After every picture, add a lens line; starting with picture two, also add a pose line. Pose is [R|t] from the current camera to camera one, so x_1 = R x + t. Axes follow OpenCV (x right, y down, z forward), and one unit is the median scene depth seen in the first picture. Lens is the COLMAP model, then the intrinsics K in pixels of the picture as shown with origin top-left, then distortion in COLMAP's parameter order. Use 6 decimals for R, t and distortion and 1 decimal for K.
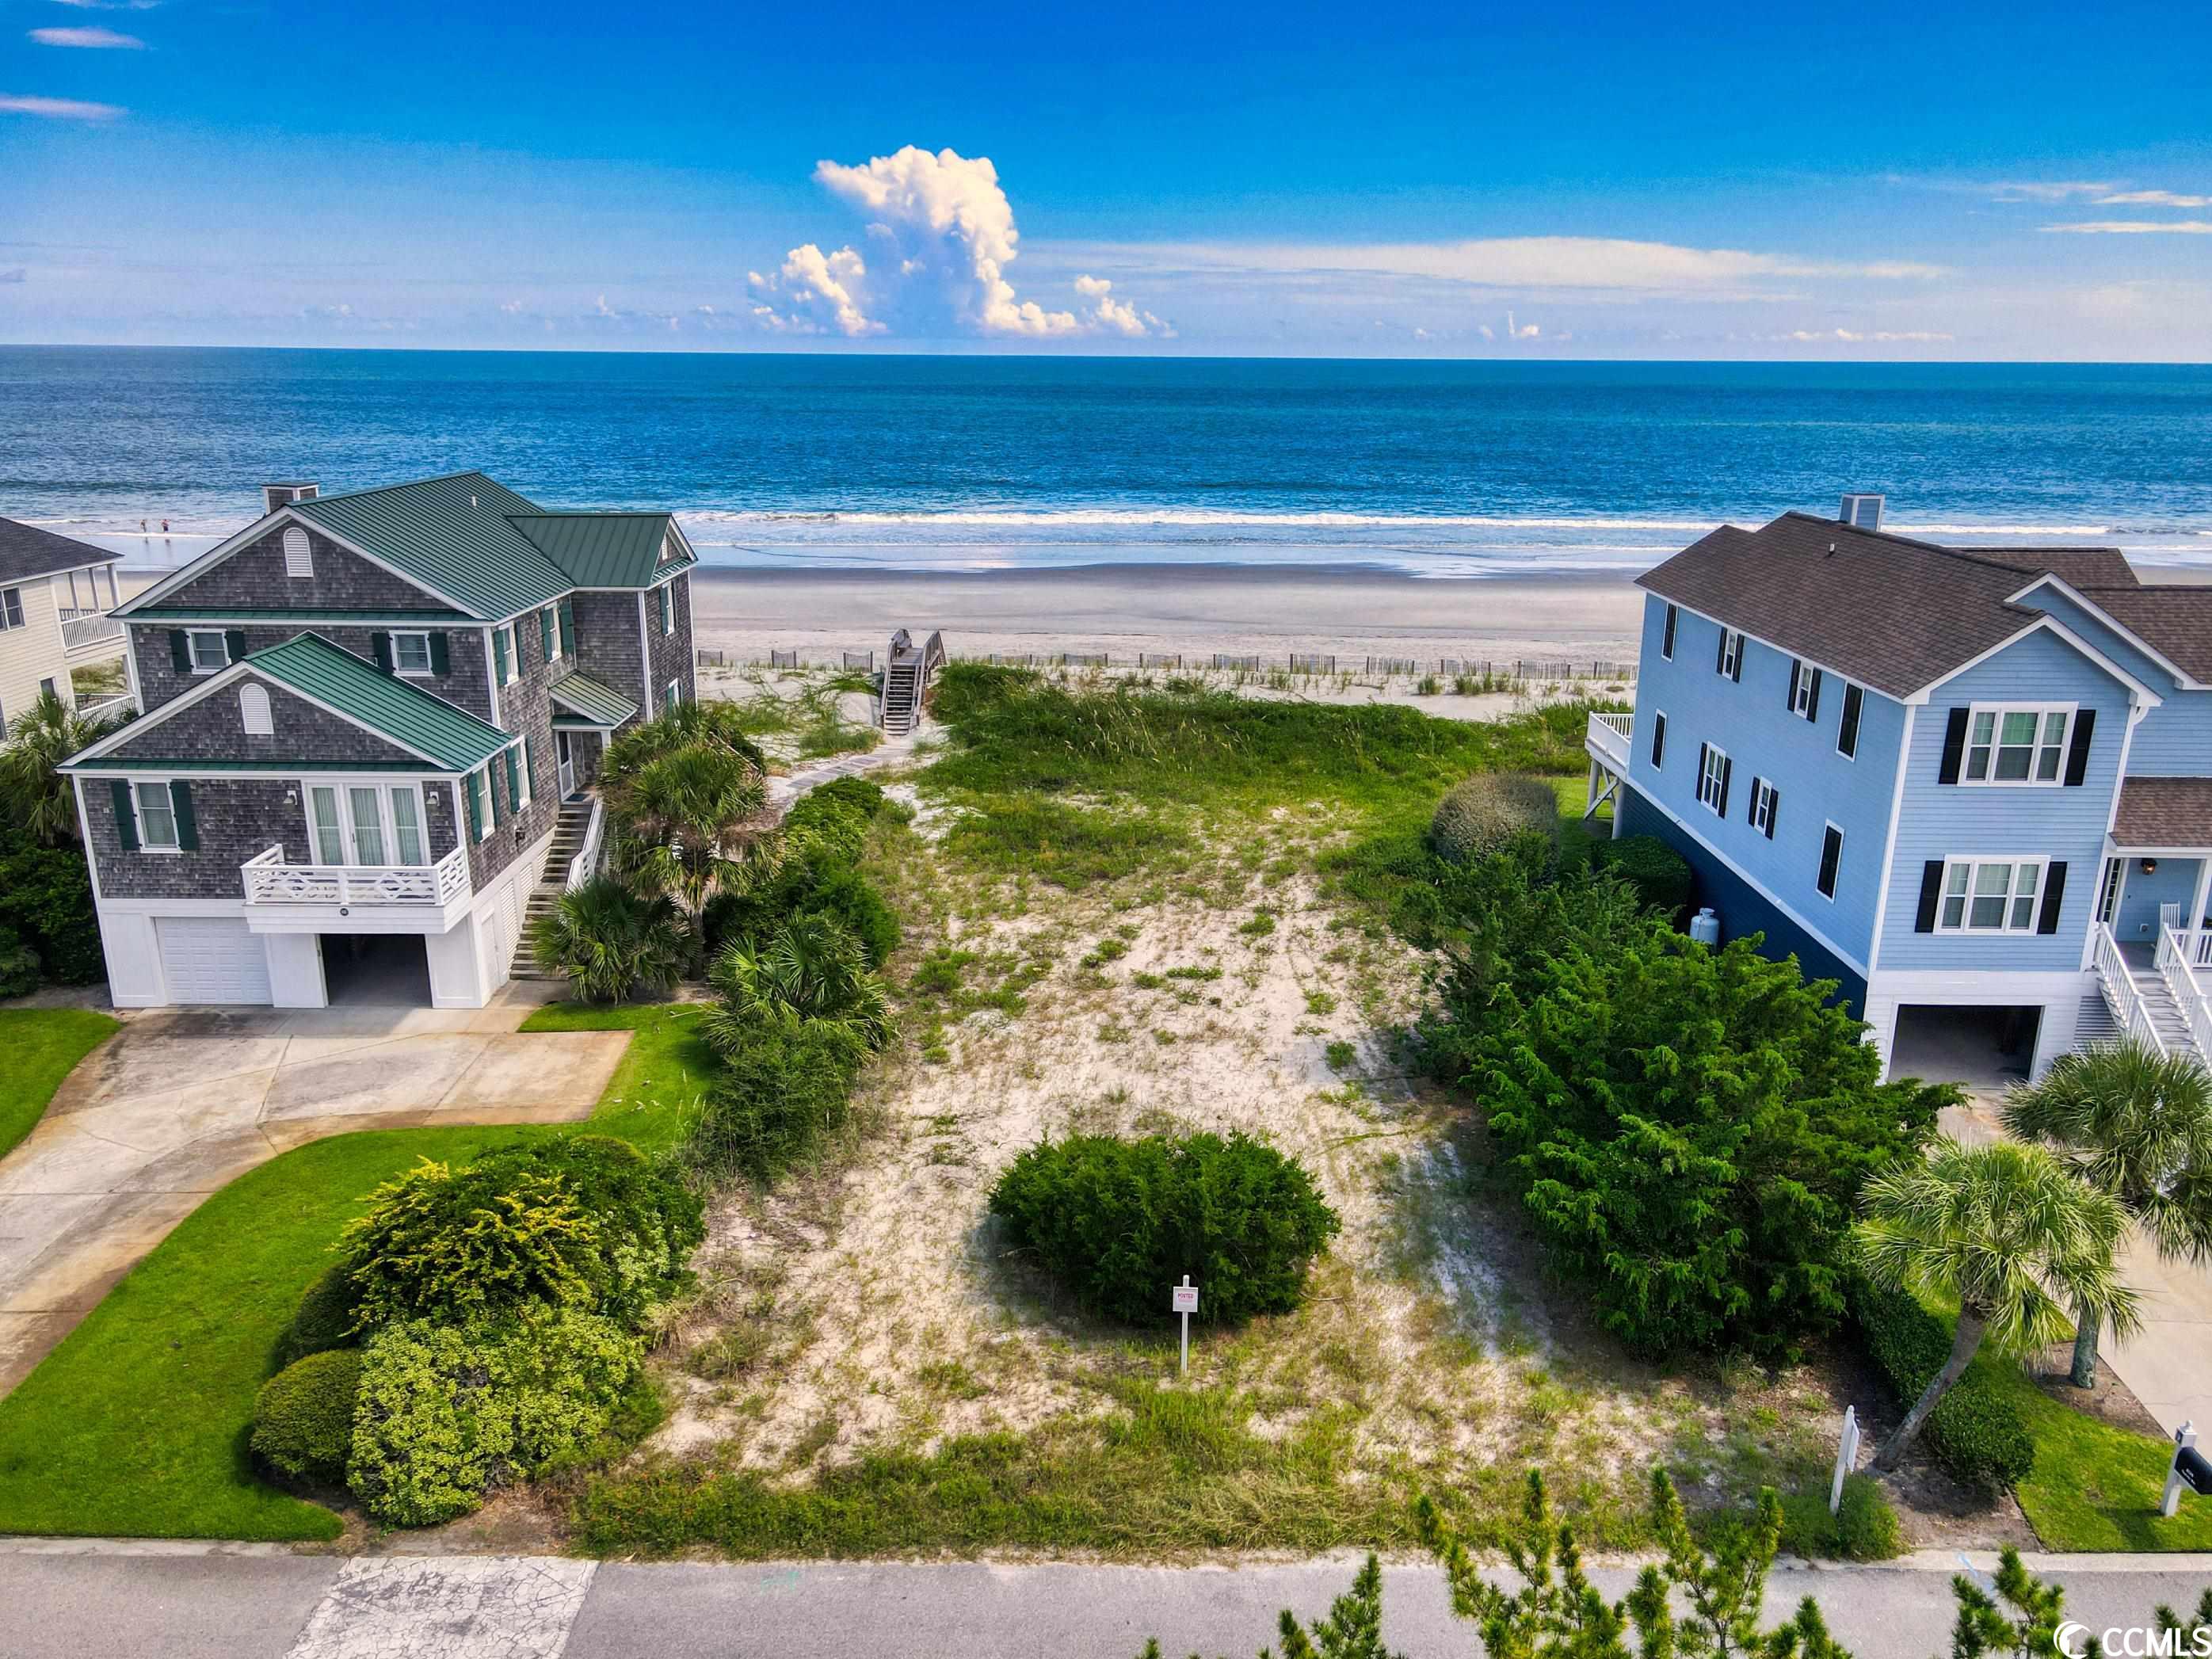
lens RADIAL K [[1592.1, 0, 1107.6], [0, 1592.1, 824.3], [0, 0, 1]] dist [0.020598, 0.000330]
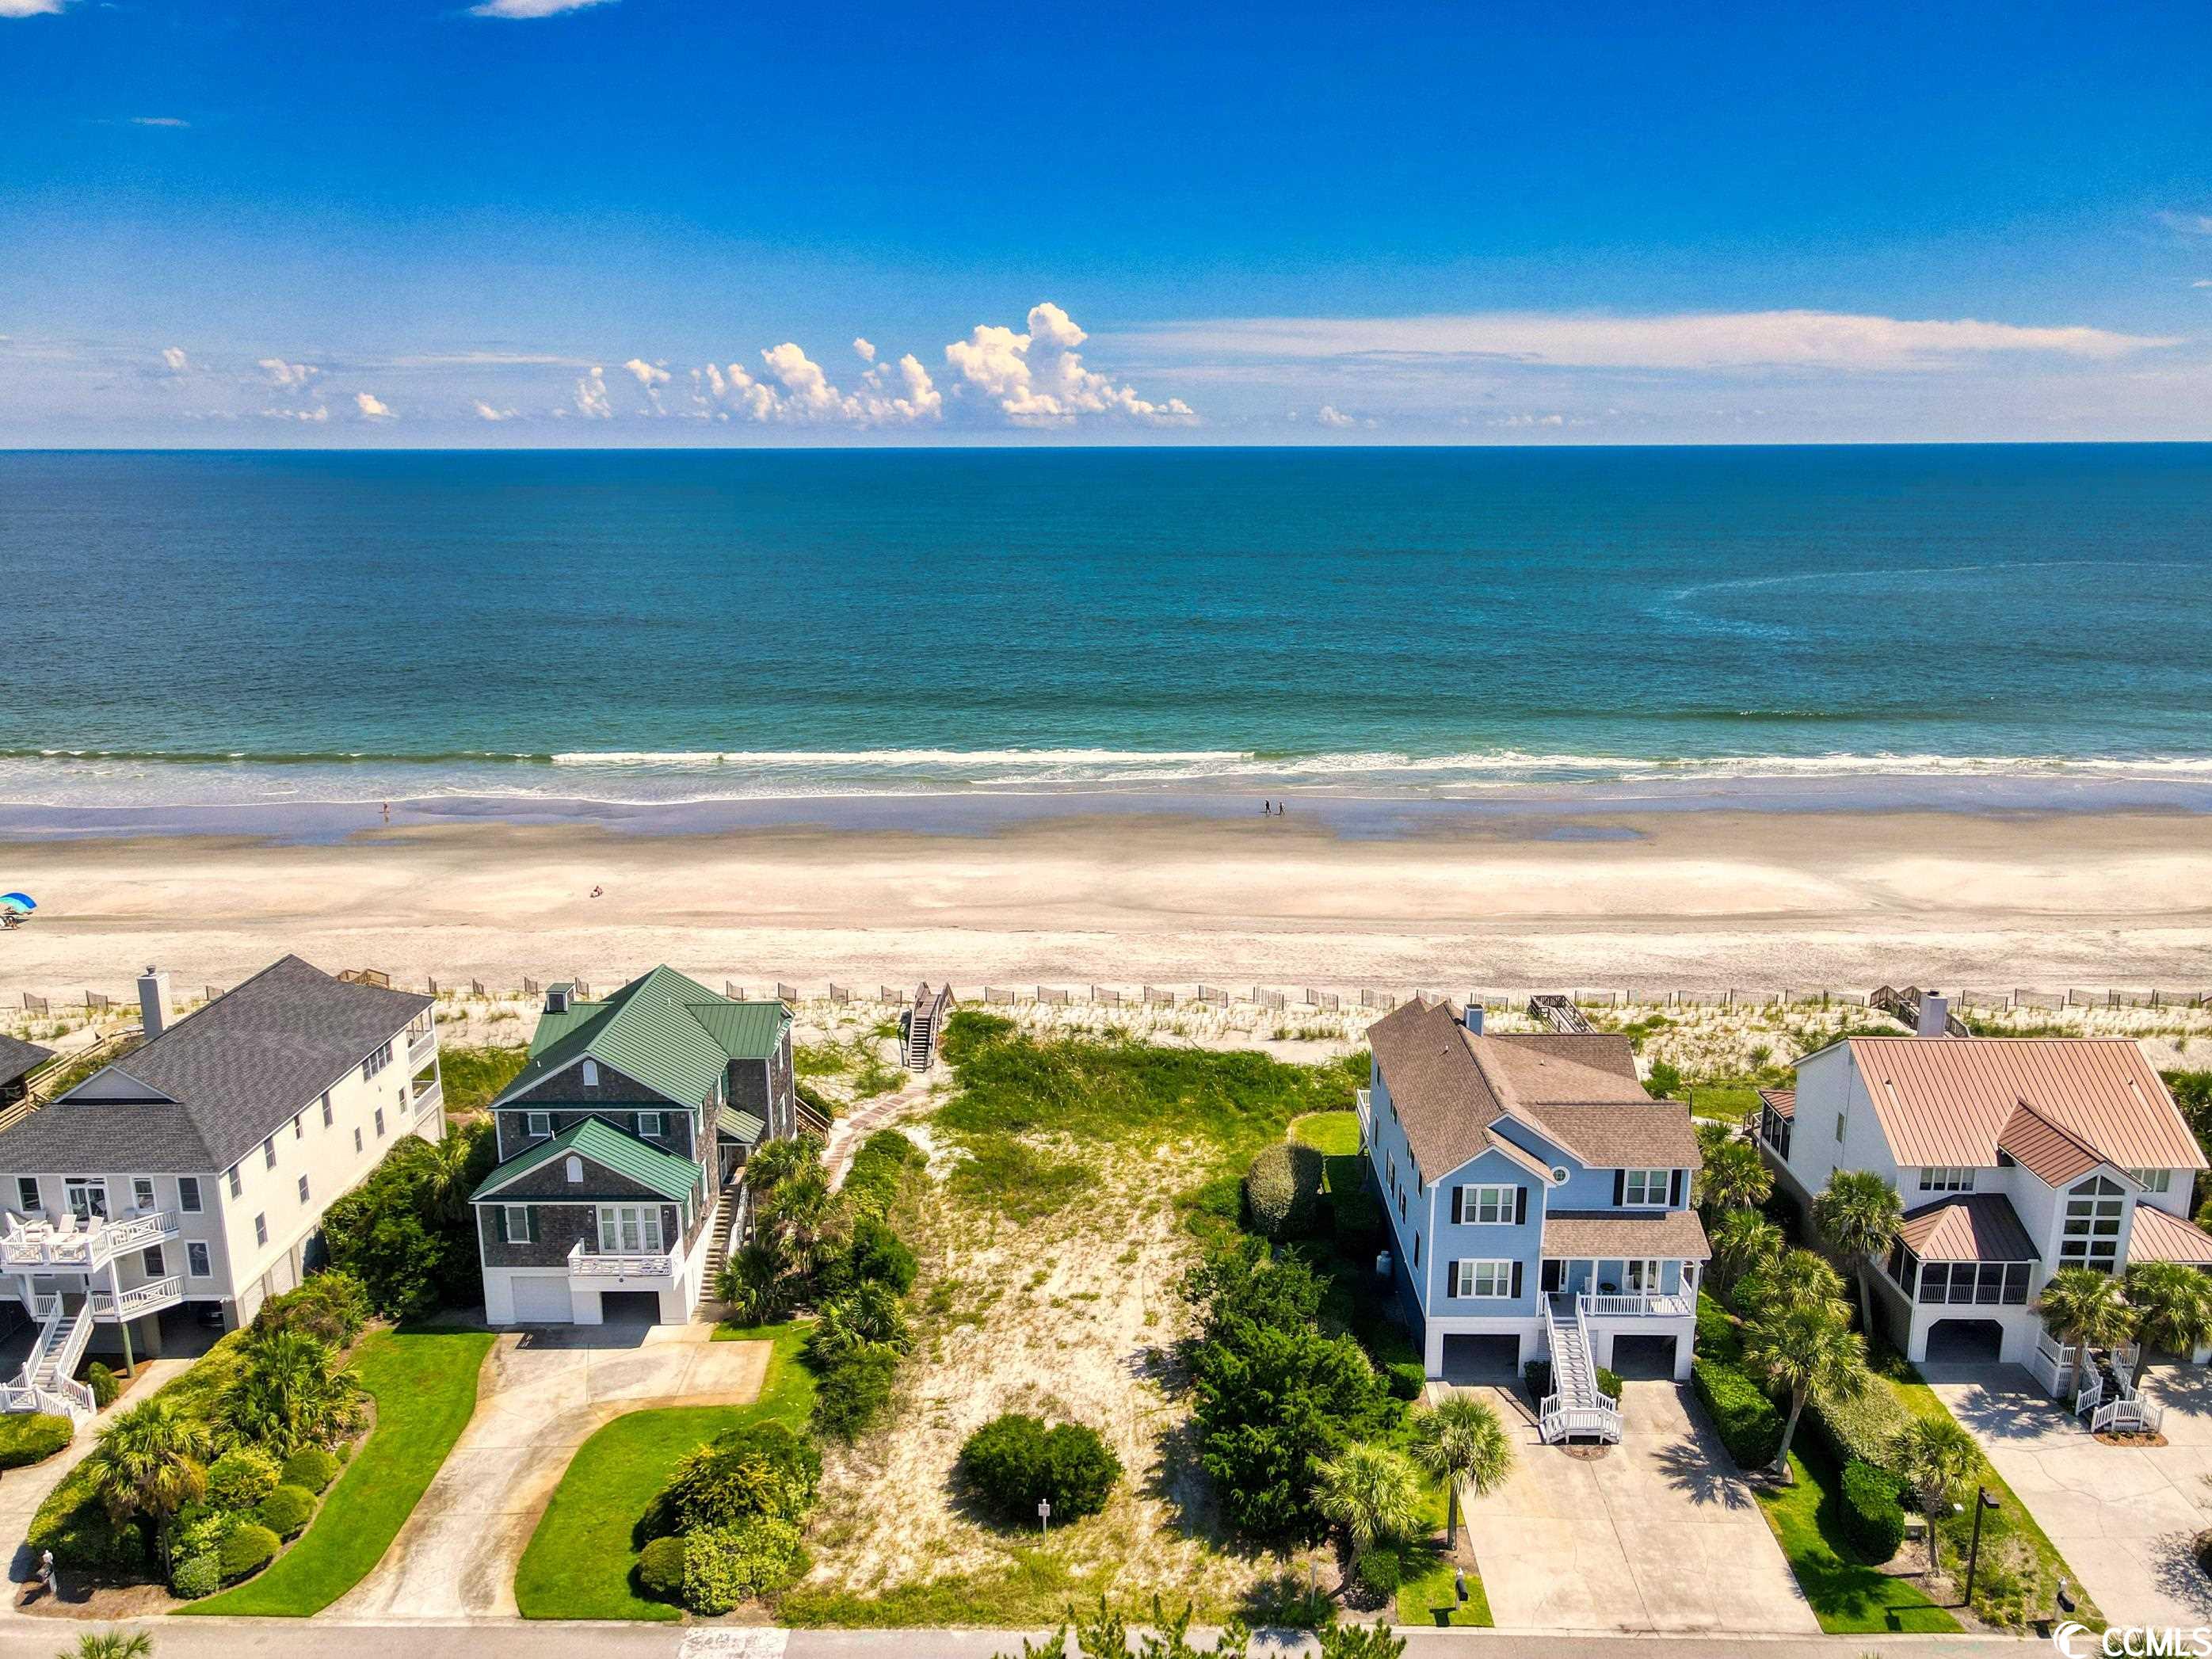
lens RADIAL K [[1592.1, 0, 1108.4], [0, 1592.1, 837.3], [0, 0, 1]] dist [0.020598, 0.000330]
pose [[0.999831, -0.007525, -0.016752, 0.135886], [0.006781, 0.999007, -0.044031, -0.400877], [0.017067, 0.043909, 0.998890, -0.935645]]
